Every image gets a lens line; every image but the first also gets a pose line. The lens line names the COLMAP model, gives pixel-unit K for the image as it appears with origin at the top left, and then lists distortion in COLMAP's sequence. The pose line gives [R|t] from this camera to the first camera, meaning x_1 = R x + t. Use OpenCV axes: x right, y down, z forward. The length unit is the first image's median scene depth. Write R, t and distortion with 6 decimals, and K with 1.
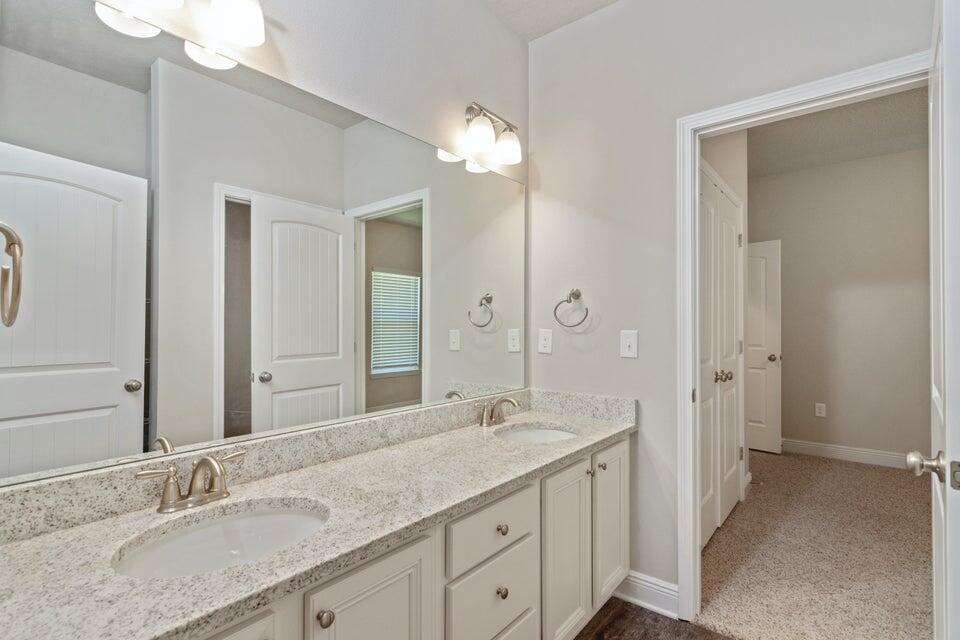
lens RADIAL K [[464.8, 0, 484.9], [0, 464.8, 320.9], [0, 0, 1]] dist [0.002942, 0.002399]
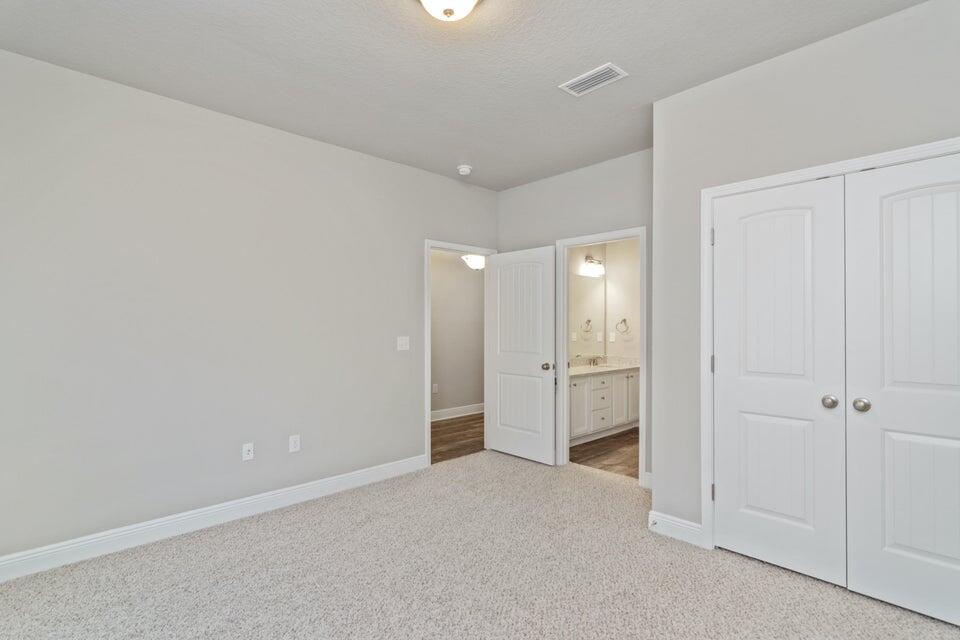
lens RADIAL K [[464.8, 0, 476.0], [0, 464.8, 320.0], [0, 0, 1]] dist [0.002942, 0.002399]
pose [[0.988658, 0.000022, -0.150185, -0.249397], [-0.000248, 0.999999, -0.001487, -0.053225], [0.150185, 0.001508, 0.988657, -1.788417]]
